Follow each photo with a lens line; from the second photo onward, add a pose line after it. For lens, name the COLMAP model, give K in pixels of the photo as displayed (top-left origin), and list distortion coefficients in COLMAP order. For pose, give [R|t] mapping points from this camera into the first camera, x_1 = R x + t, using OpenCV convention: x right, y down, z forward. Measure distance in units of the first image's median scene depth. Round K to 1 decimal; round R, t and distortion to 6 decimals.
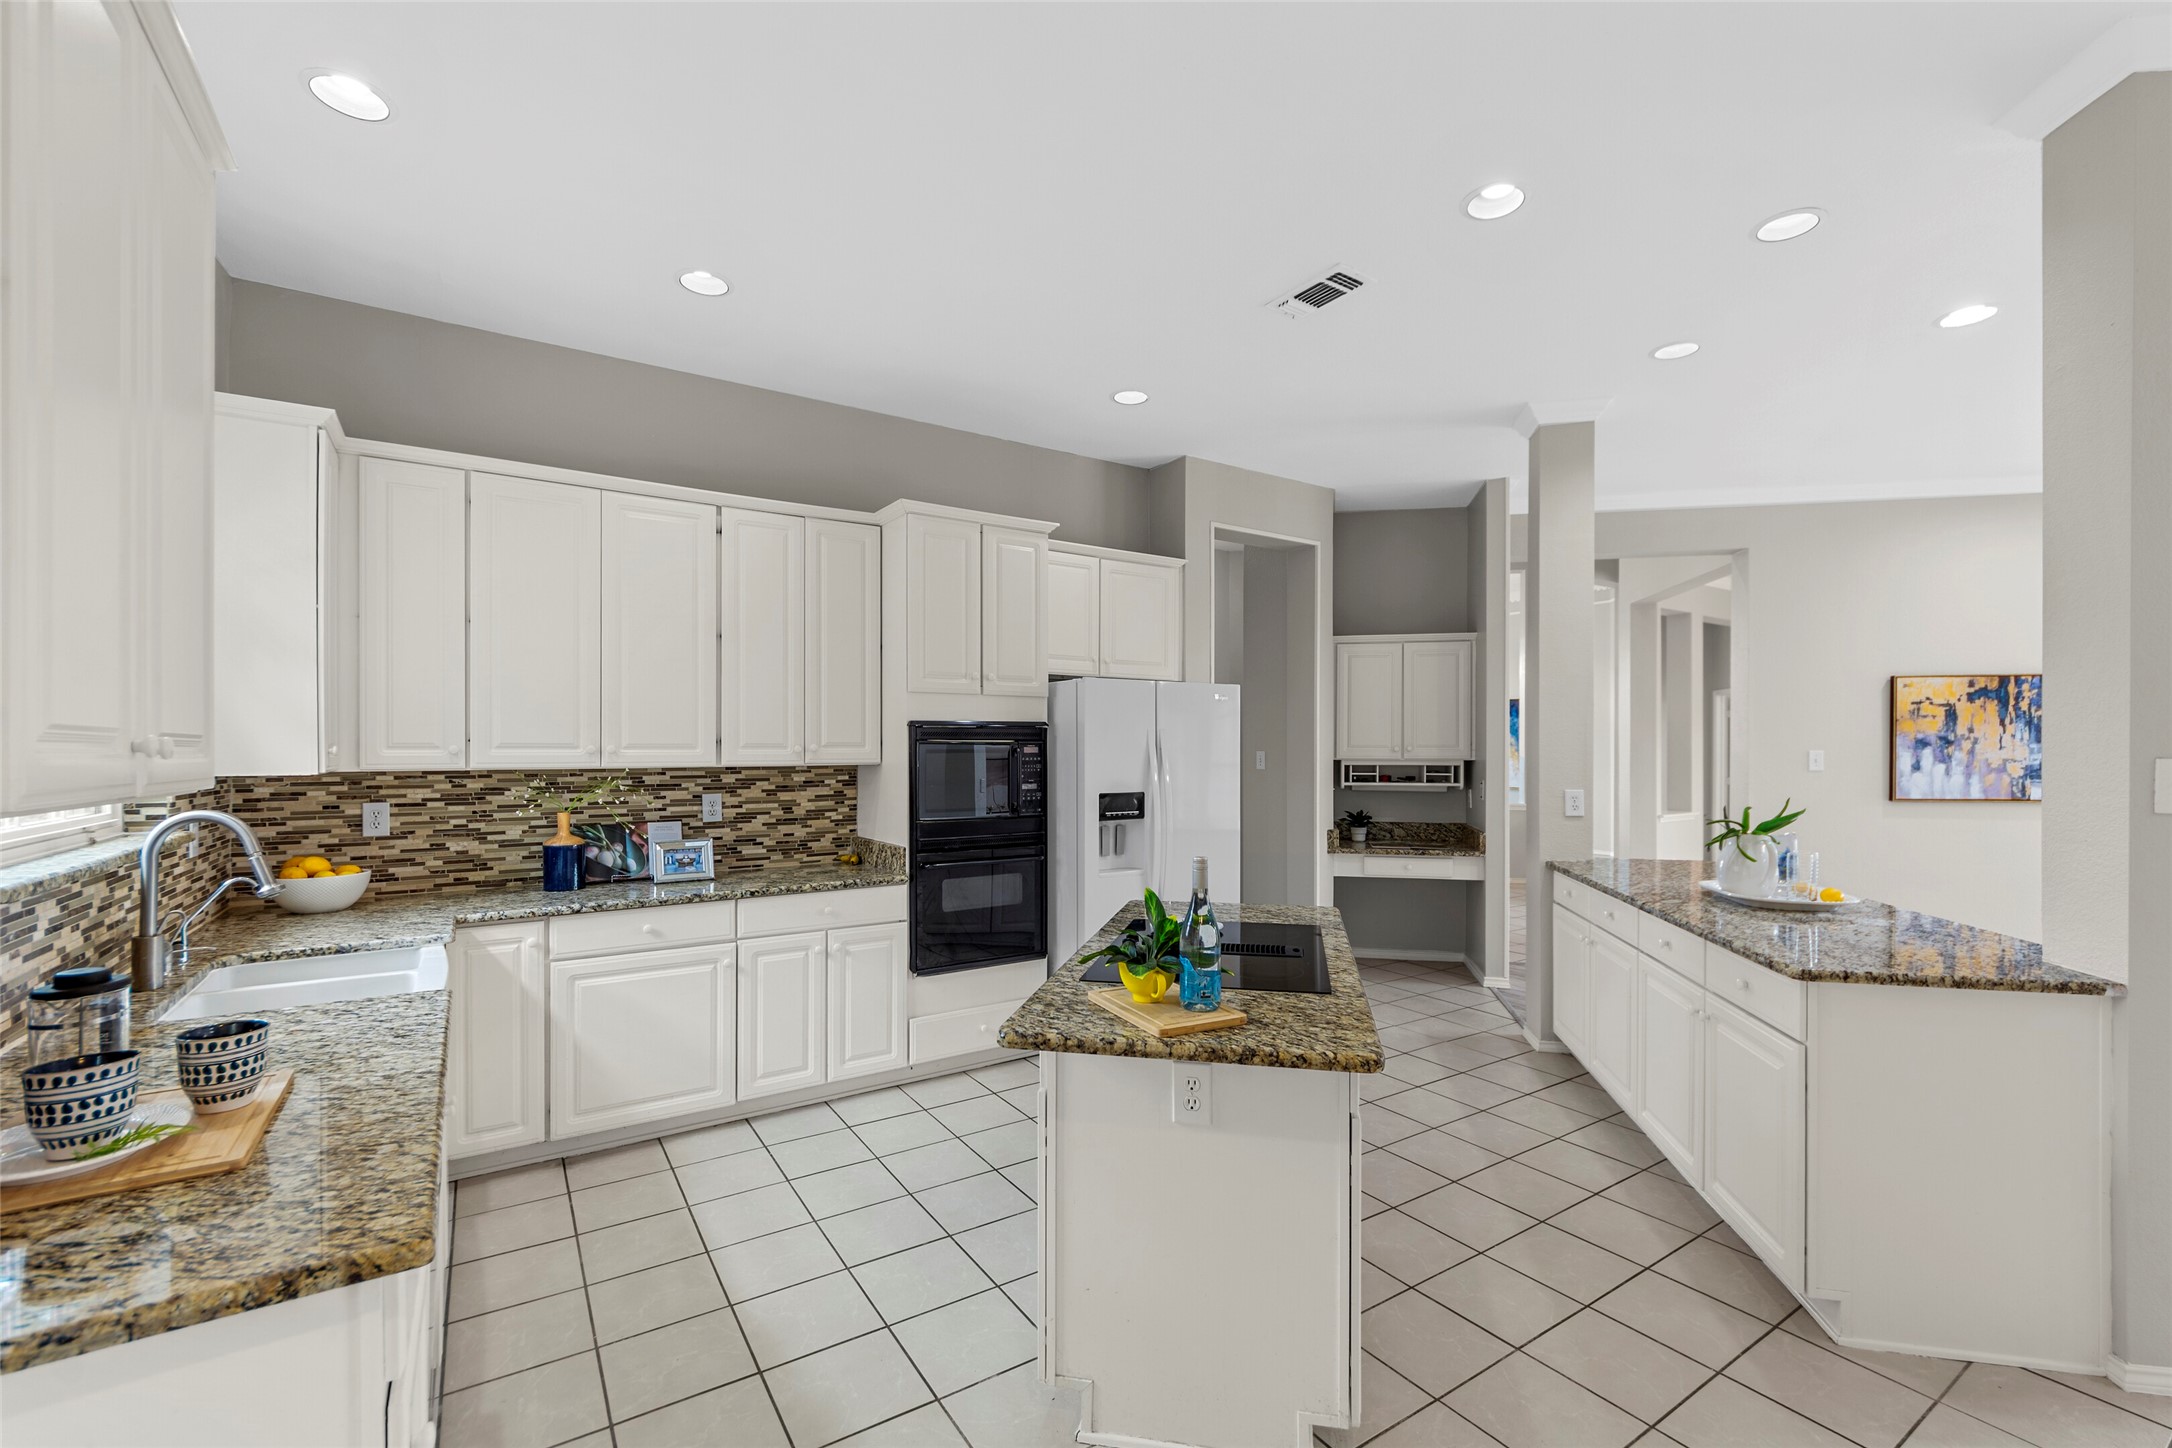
lens RADIAL K [[915.9, 0, 1100.3], [0, 915.9, 746.2], [0, 0, 1]] dist [0.001145, 0.000231]
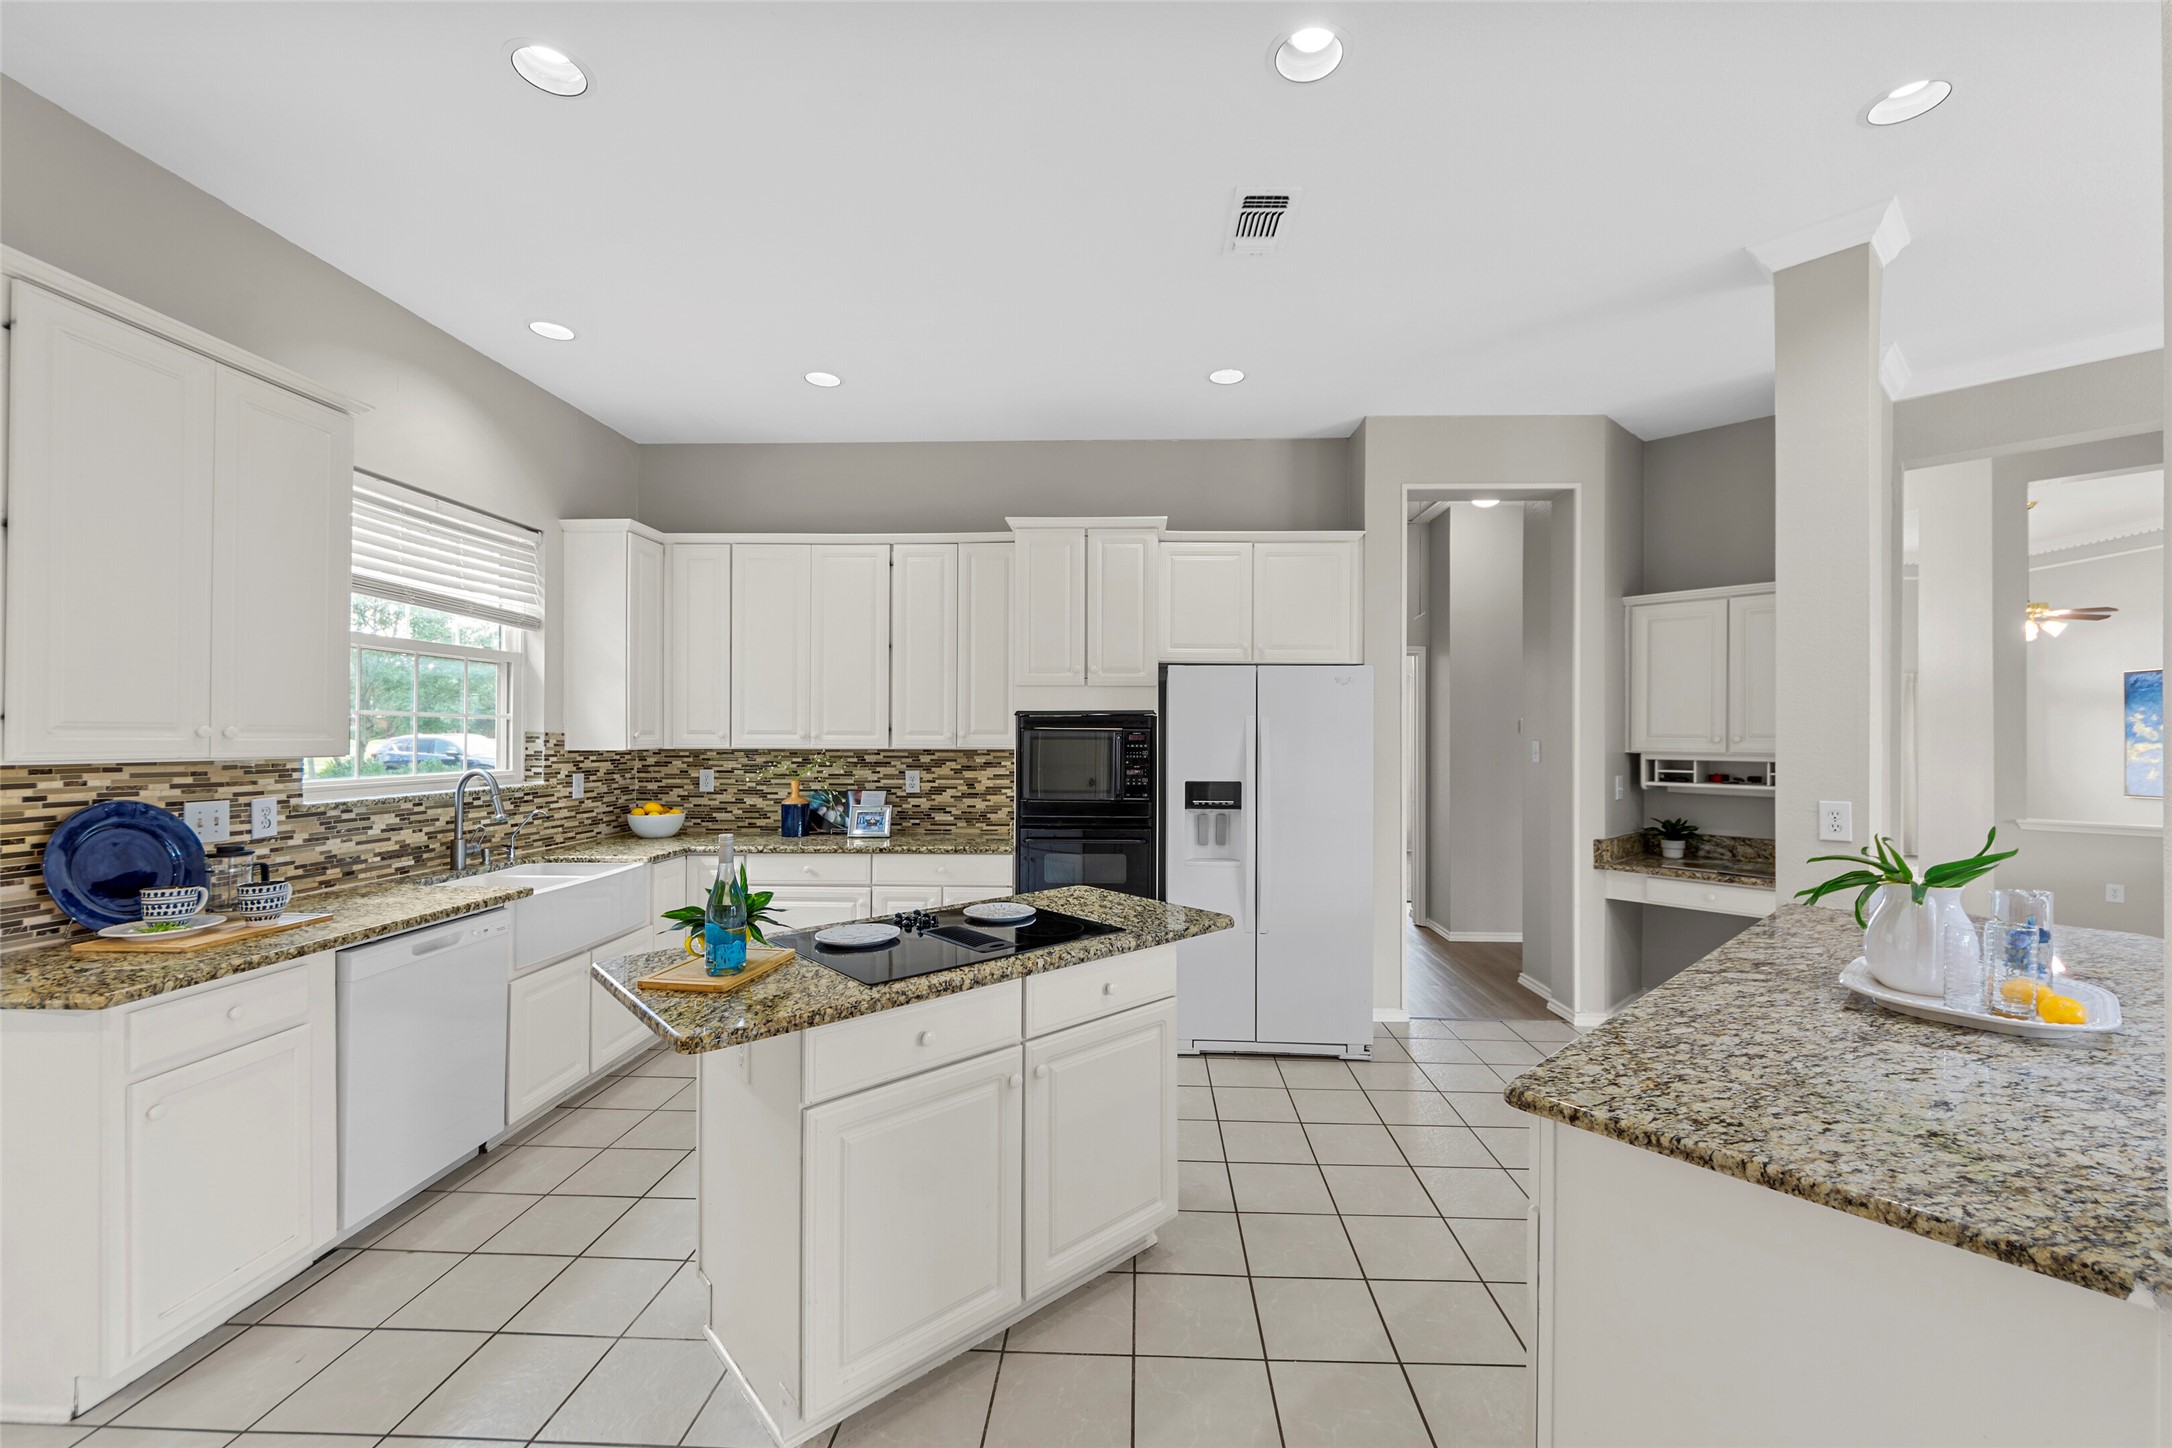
lens RADIAL K [[860.3, 0, 1112.1], [0, 860.3, 729.4], [0, 0, 1]] dist [0.005217, -0.000165]
pose [[0.812938, 0.000149, -0.582350, 0.504026], [-0.003256, 0.999986, -0.004289, -0.000759], [0.582341, 0.005383, 0.812927, 0.199517]]
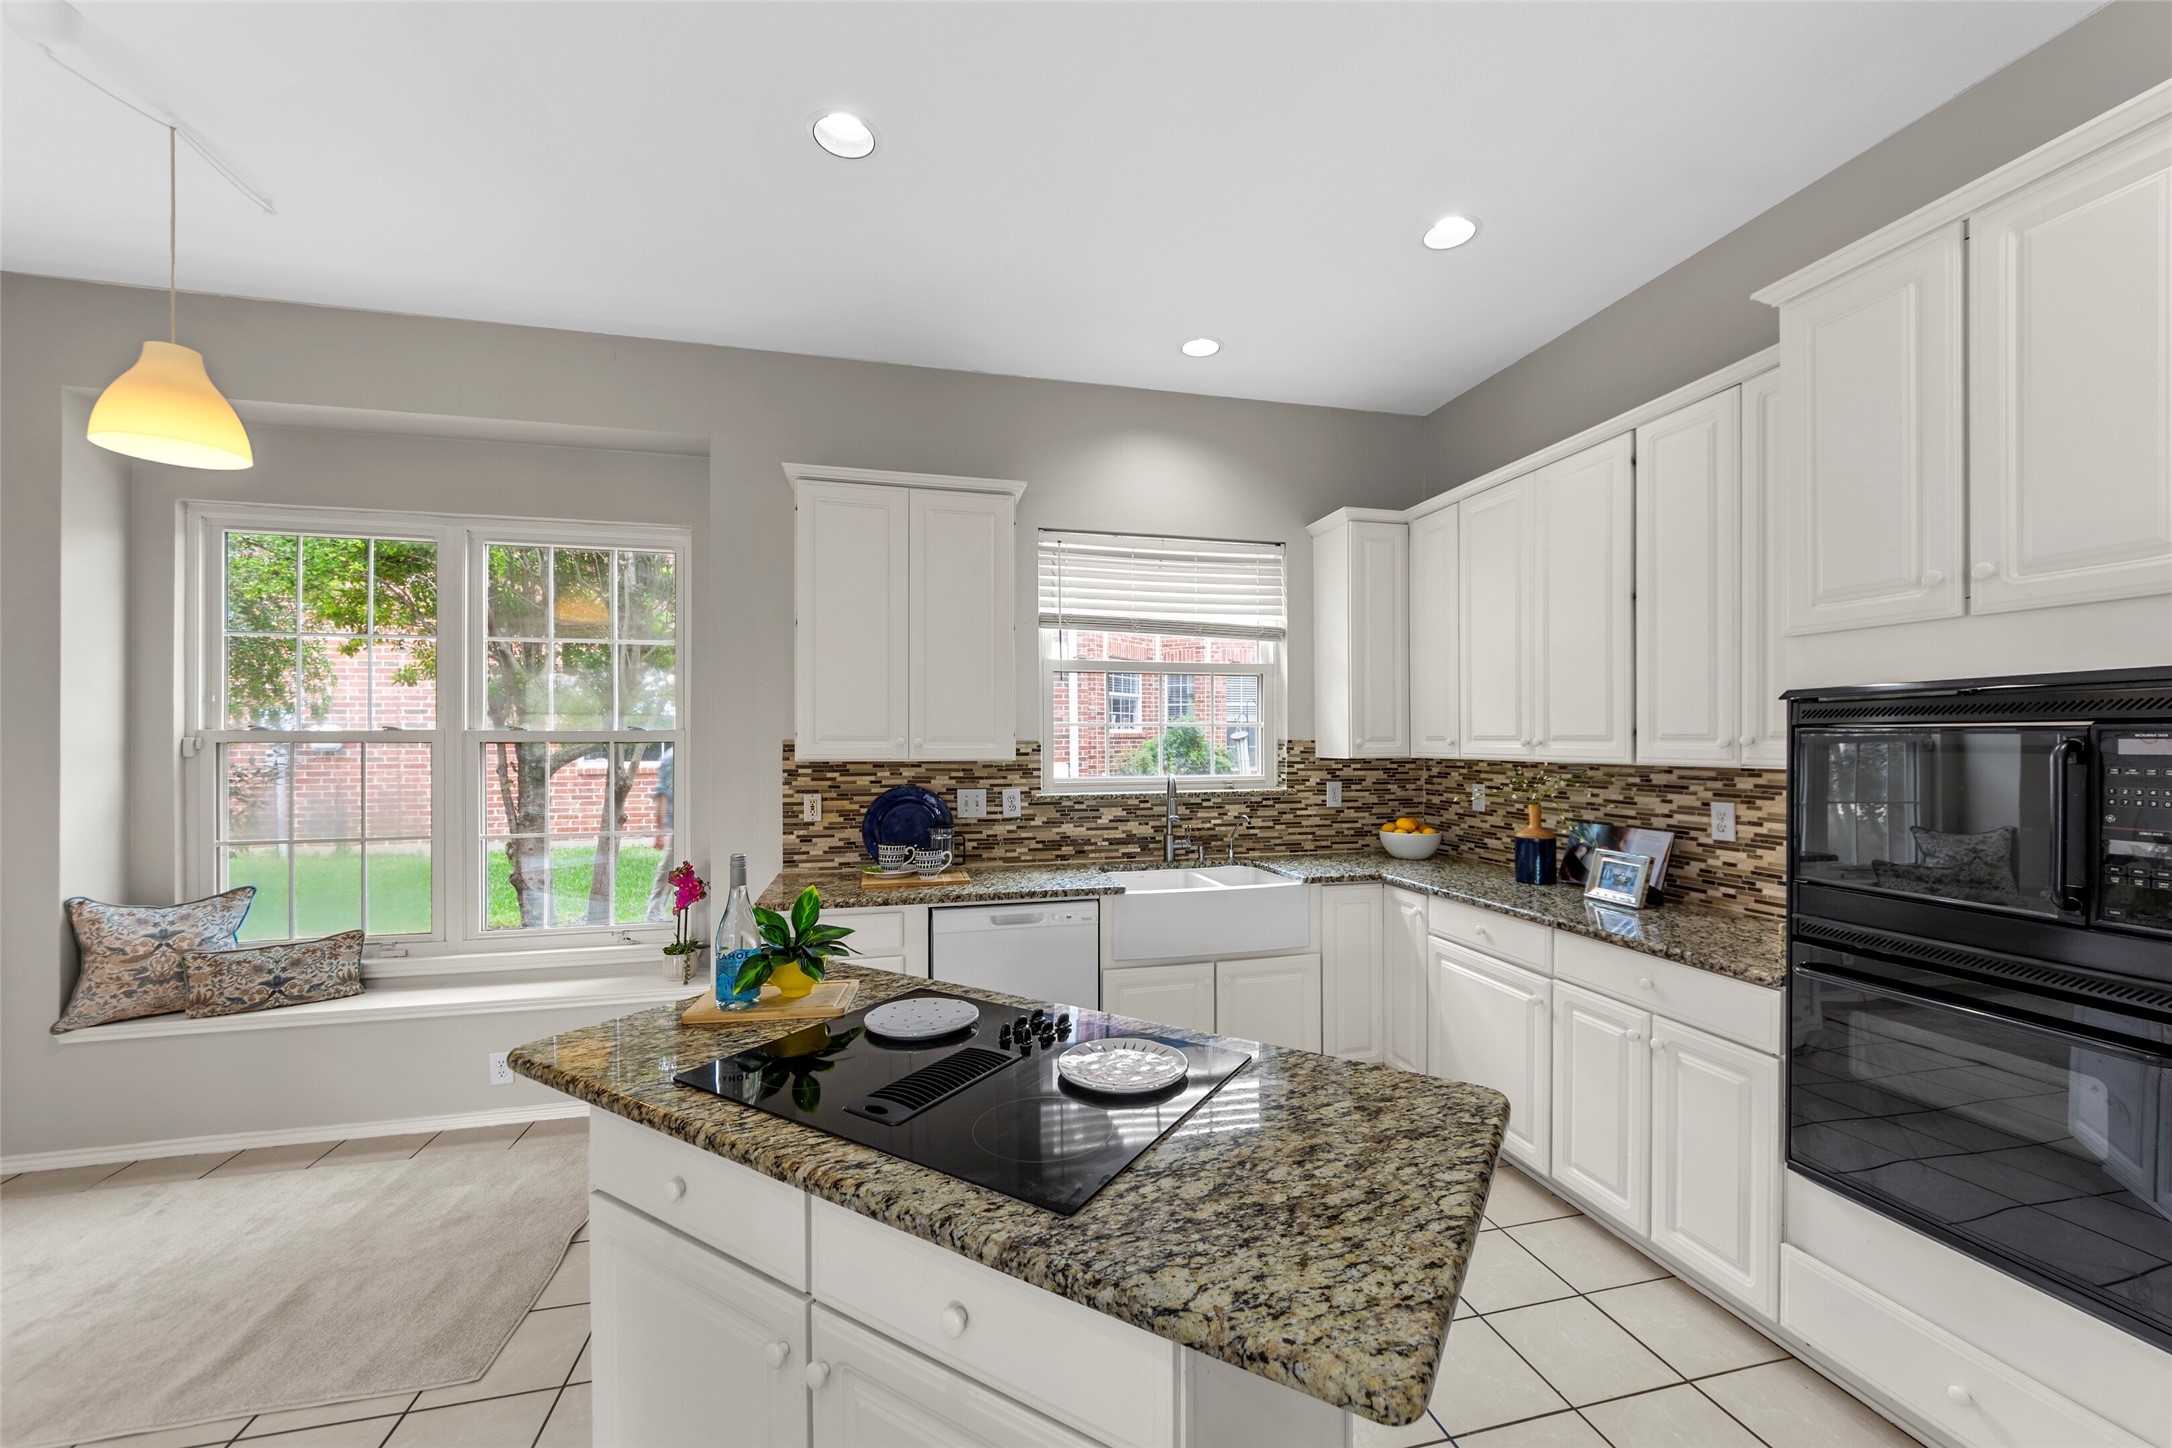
lens RADIAL K [[838.0, 0, 1102.7], [0, 838.0, 740.0], [0, 0, 1]] dist [0.007499, -0.004011]
pose [[-0.335242, 0.002729, -0.942128, 0.388073], [0.004598, 0.999989, 0.001261, -0.001505], [0.942121, -0.003909, -0.335251, 0.776721]]
